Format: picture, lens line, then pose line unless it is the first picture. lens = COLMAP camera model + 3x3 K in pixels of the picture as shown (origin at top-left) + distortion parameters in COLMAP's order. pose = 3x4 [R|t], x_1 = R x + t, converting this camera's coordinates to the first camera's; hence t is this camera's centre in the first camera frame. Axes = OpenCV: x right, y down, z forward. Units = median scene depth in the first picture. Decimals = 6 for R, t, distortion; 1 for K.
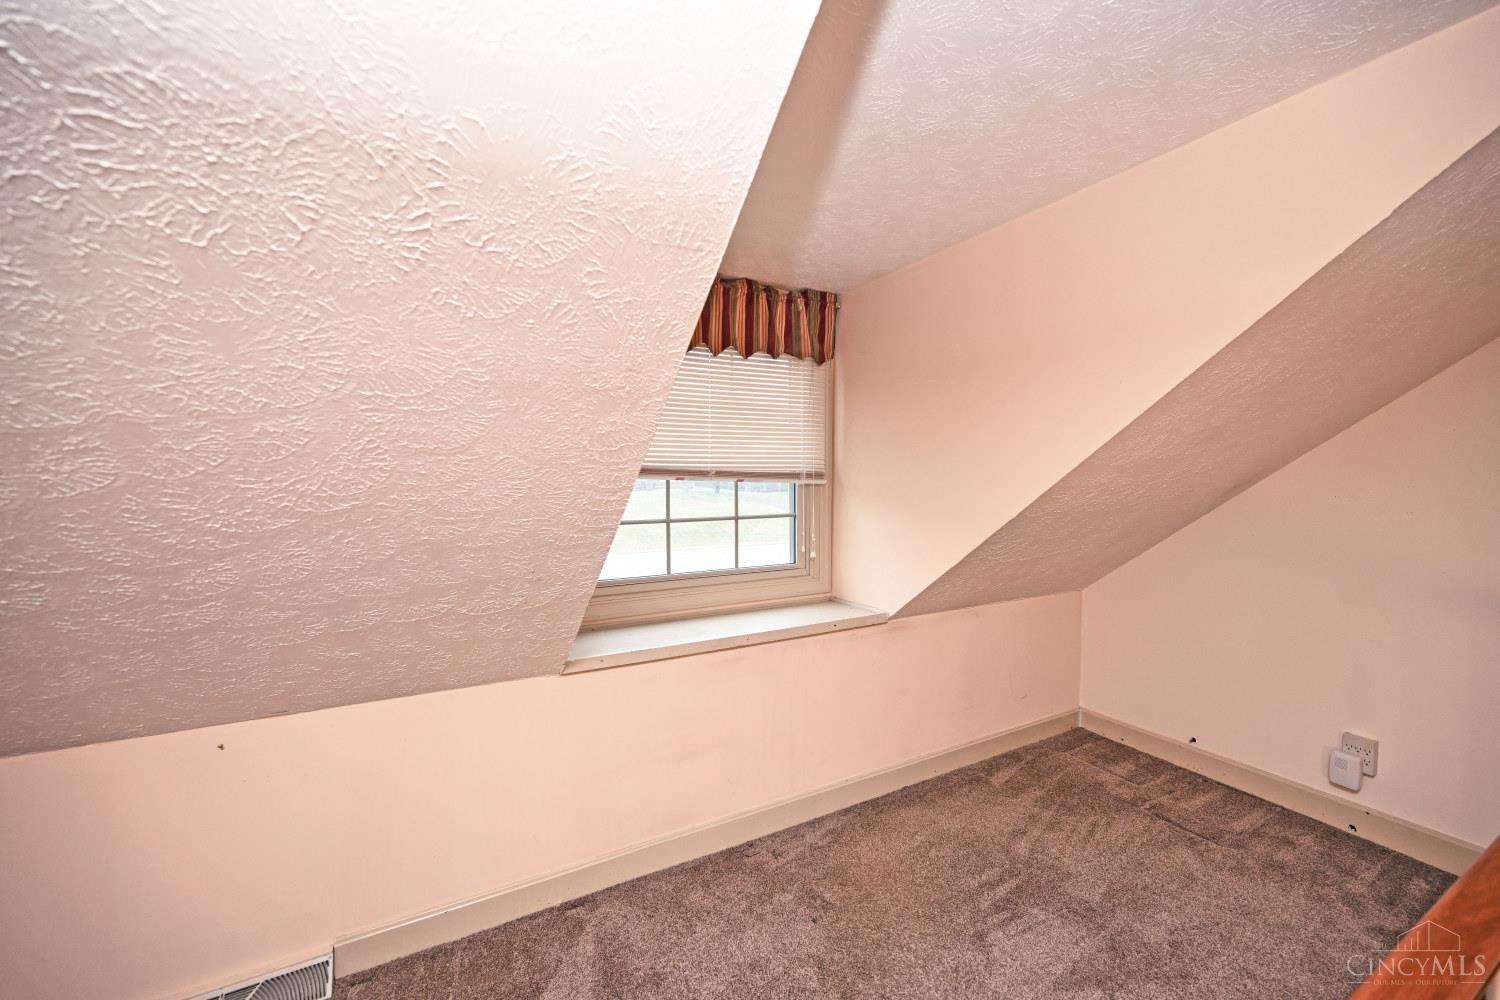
lens RADIAL K [[593.7, 0, 750.0], [0, 593.7, 500.0], [0, 0, 1]] dist [0.000471, -0.000044]
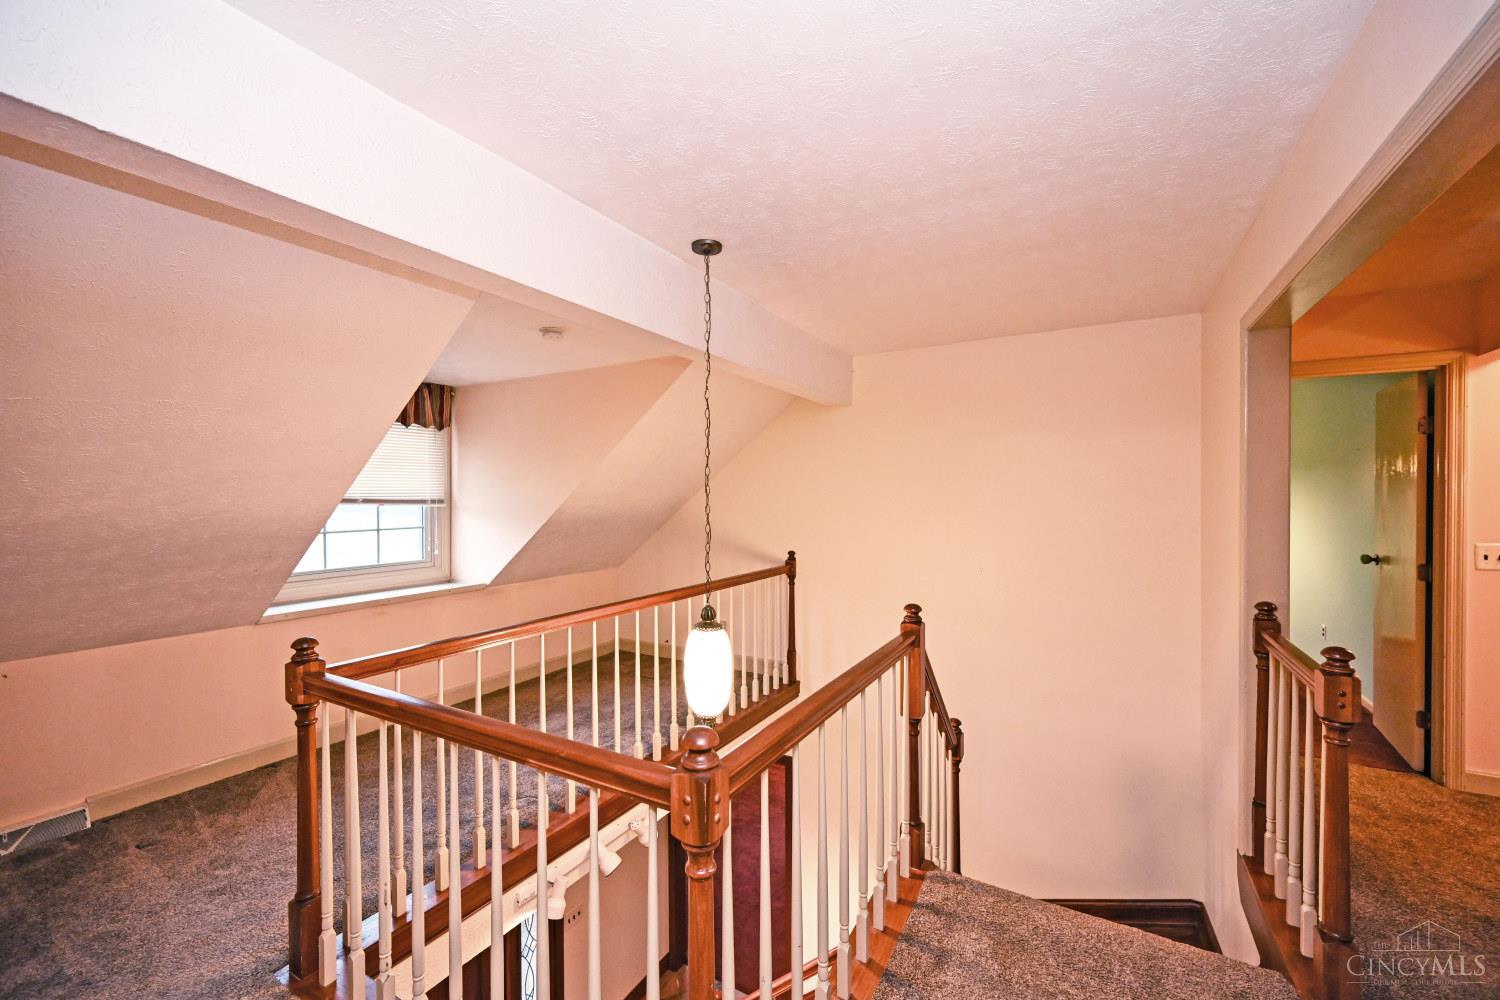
lens RADIAL K [[593.7, 0, 750.0], [0, 593.7, 500.0], [0, 0, 1]] dist [0.000471, -0.000044]
pose [[0.848022, -0.005822, 0.529929, -0.020299], [0.025406, 0.999237, -0.029677, 0.022282], [-0.529351, 0.038630, 0.847523, -0.757729]]
